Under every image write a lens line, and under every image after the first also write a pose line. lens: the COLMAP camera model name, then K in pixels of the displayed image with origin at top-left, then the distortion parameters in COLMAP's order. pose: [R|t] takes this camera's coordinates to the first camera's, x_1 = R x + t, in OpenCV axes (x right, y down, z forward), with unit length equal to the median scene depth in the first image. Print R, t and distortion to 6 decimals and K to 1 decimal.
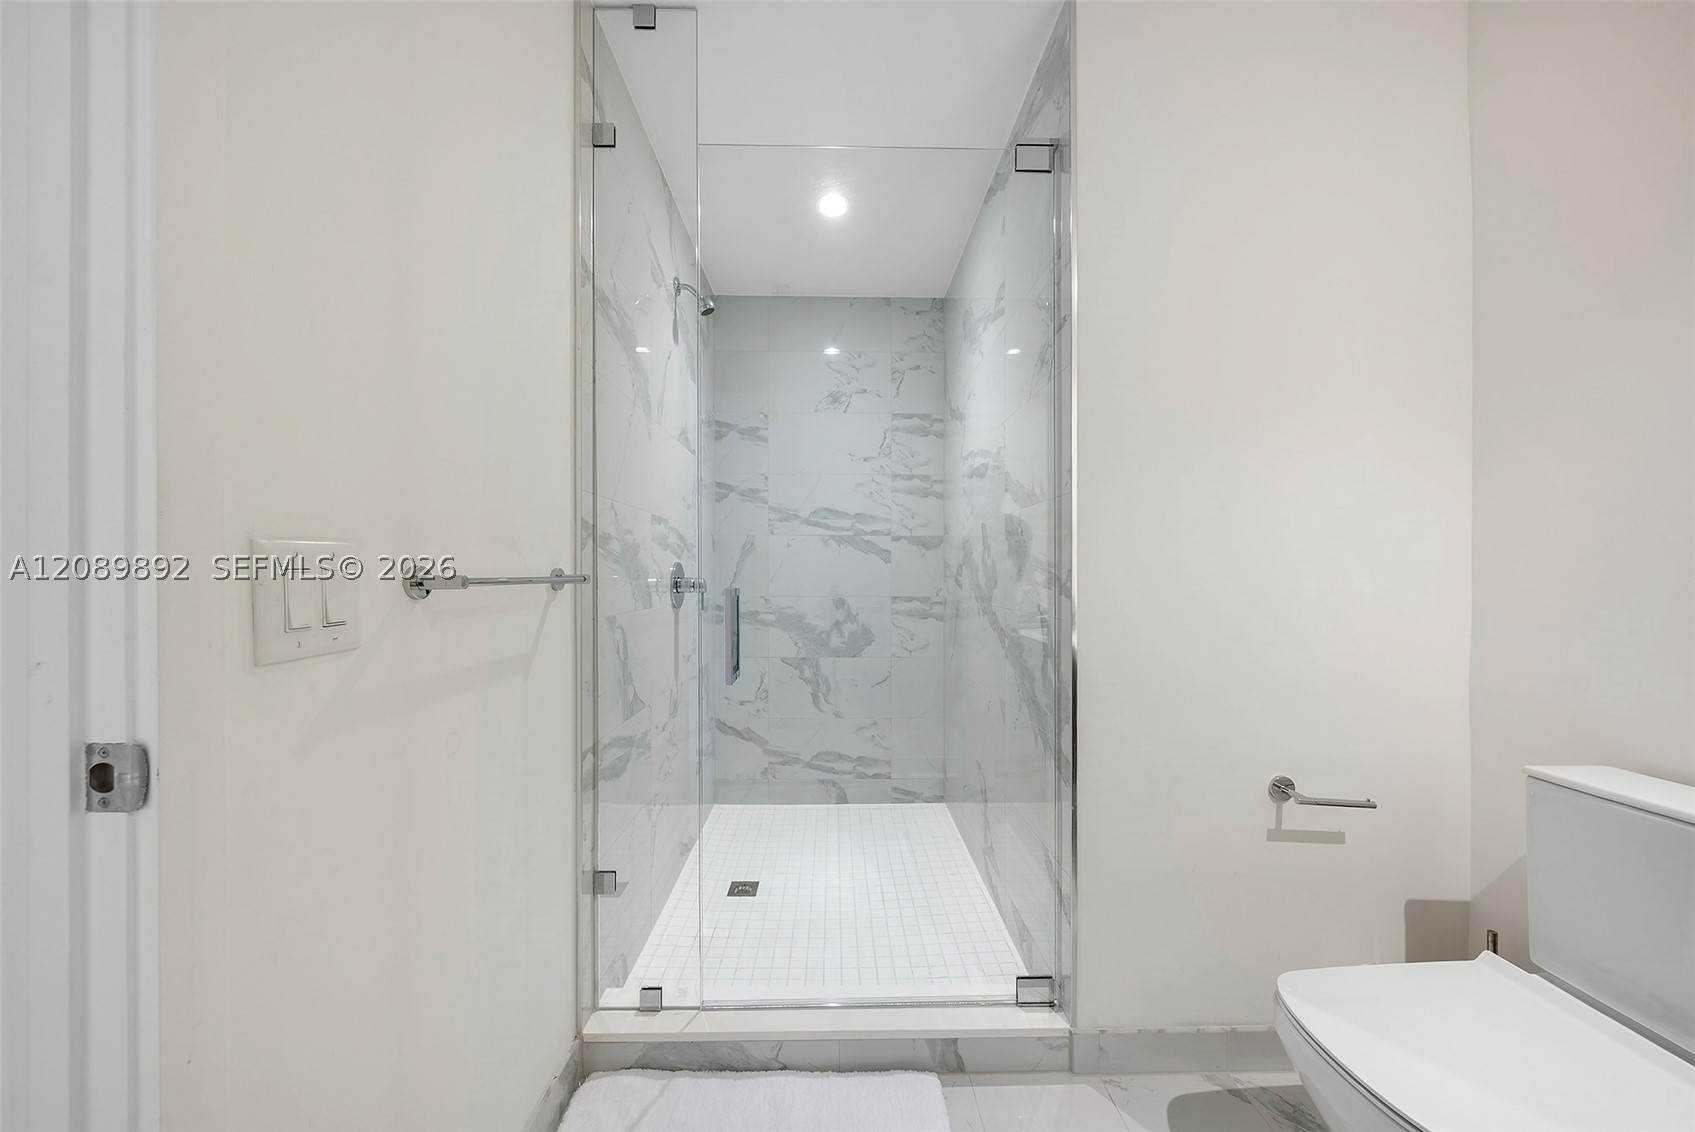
lens RADIAL K [[584.2, 0, 846.0], [0, 584.2, 578.2], [0, 0, 1]] dist [0.000258, -0.000154]
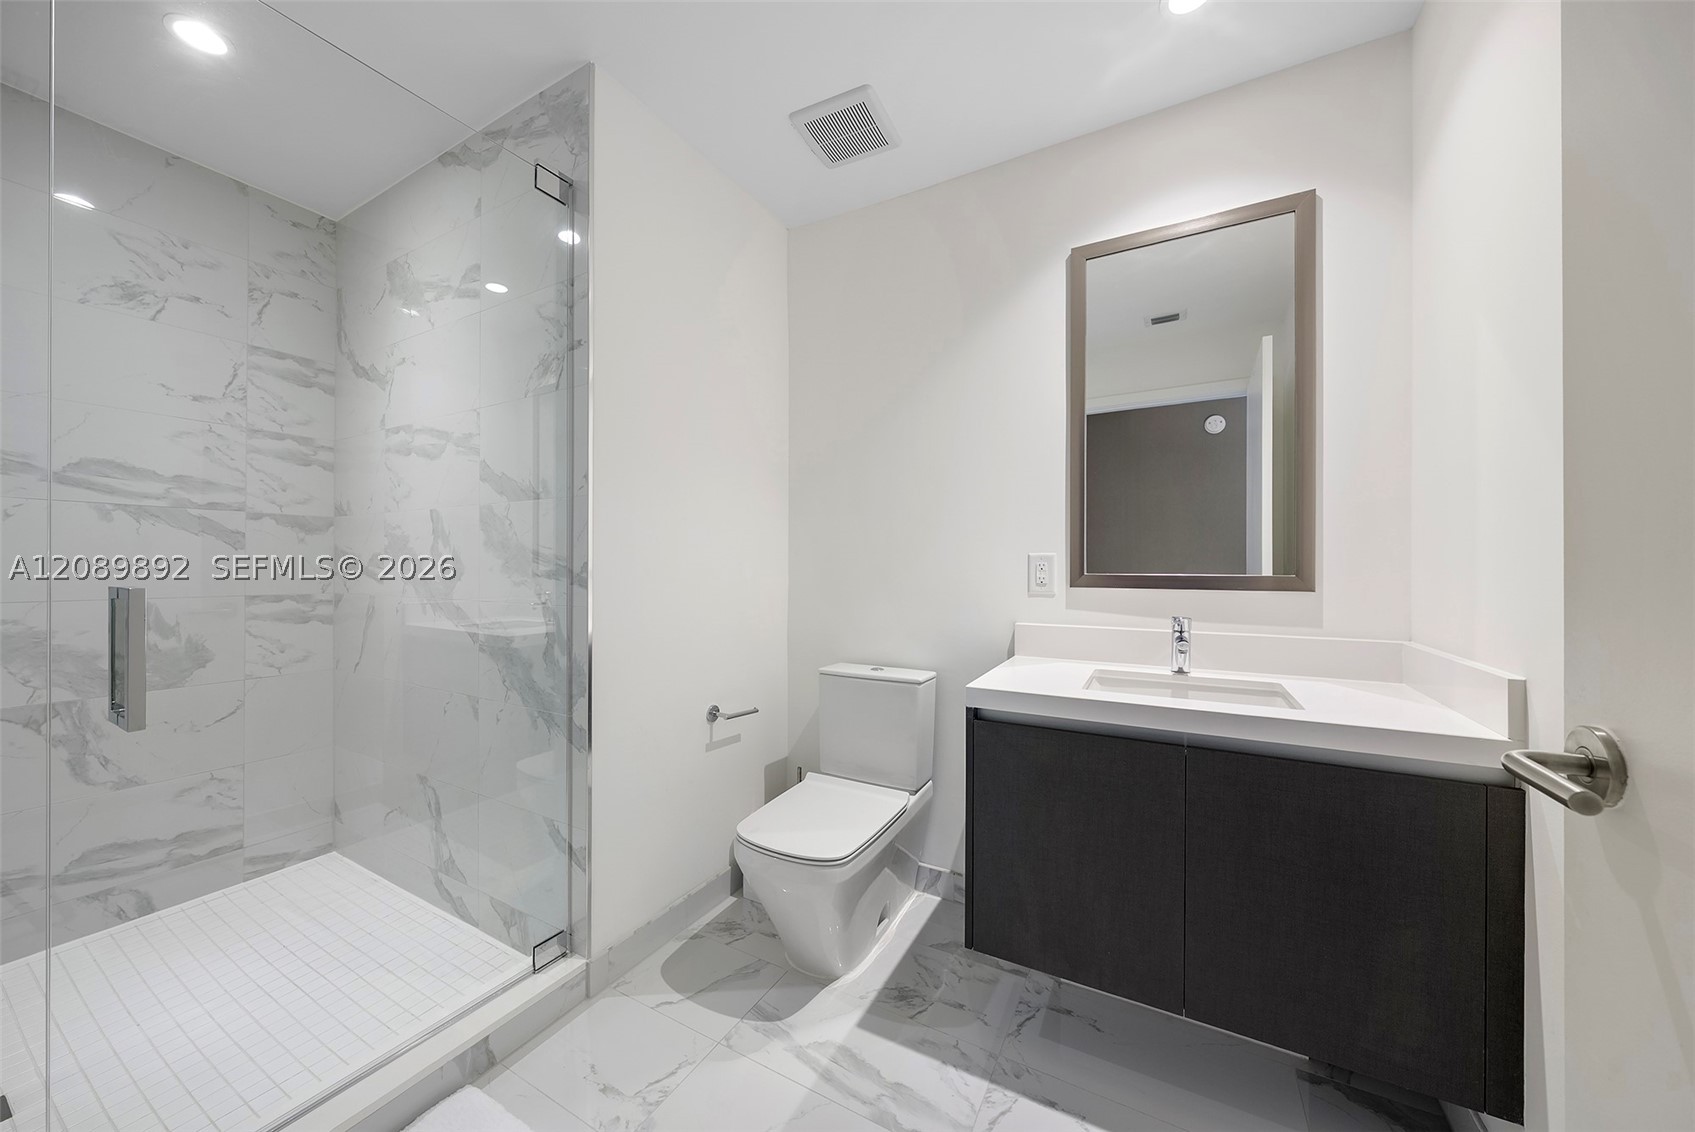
lens RADIAL K [[594.8, 0, 847.0], [0, 594.8, 567.7], [0, 0, 1]] dist [-0.003525, 0.000476]
pose [[0.499839, -0.001131, 0.866118, -0.190157], [0.002957, 0.999996, -0.000400, -0.001124], [-0.866113, 0.002761, 0.499840, -0.015236]]
